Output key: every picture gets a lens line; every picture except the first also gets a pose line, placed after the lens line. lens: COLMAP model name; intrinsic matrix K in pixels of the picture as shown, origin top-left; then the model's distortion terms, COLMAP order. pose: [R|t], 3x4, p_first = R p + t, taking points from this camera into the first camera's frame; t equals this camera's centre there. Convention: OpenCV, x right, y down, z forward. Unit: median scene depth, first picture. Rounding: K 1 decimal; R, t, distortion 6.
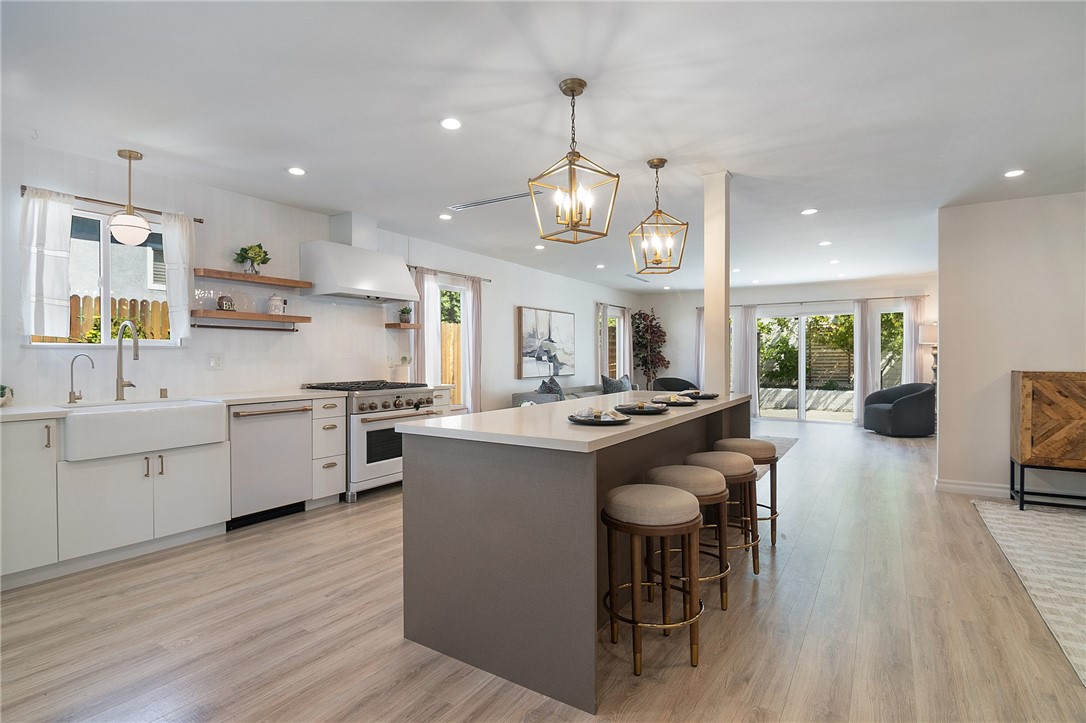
lens RADIAL K [[529.3, 0, 544.3], [0, 529.3, 360.8], [0, 0, 1]] dist [-0.011295, -0.005040]
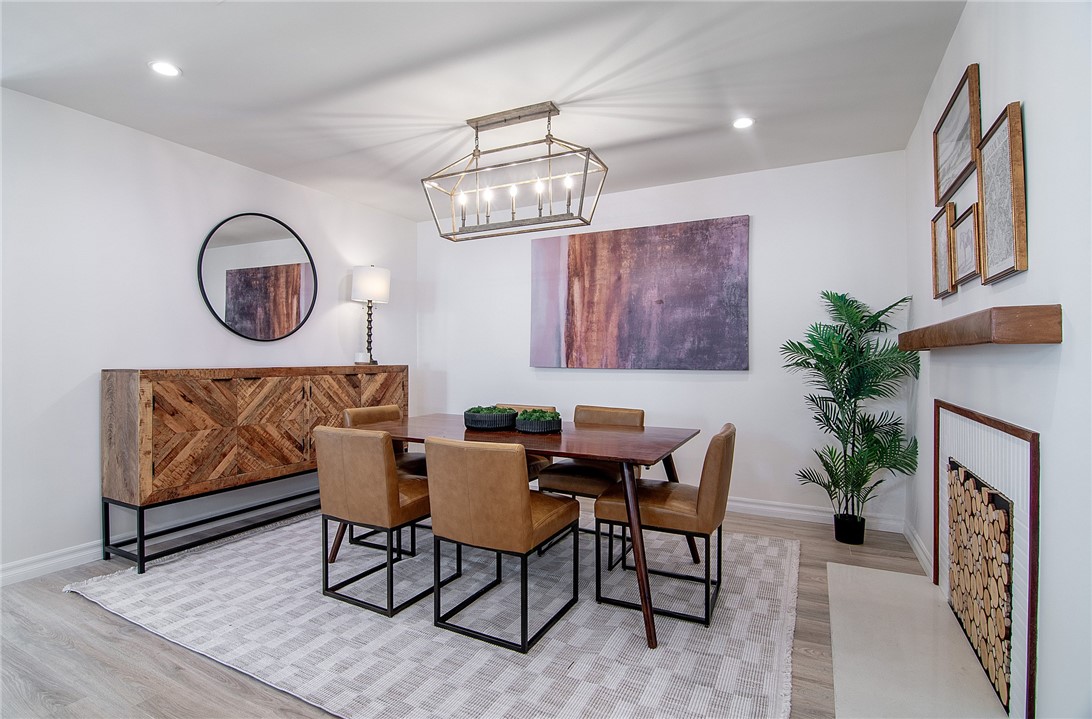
lens RADIAL K [[532.3, 0, 544.3], [0, 532.3, 360.1], [0, 0, 1]] dist [-0.011295, -0.005040]
pose [[-0.084335, -0.006899, 0.996414, 0.190061], [0.003008, 0.999970, 0.007178, 0.004452], [-0.996433, 0.003603, -0.084312, 0.546844]]
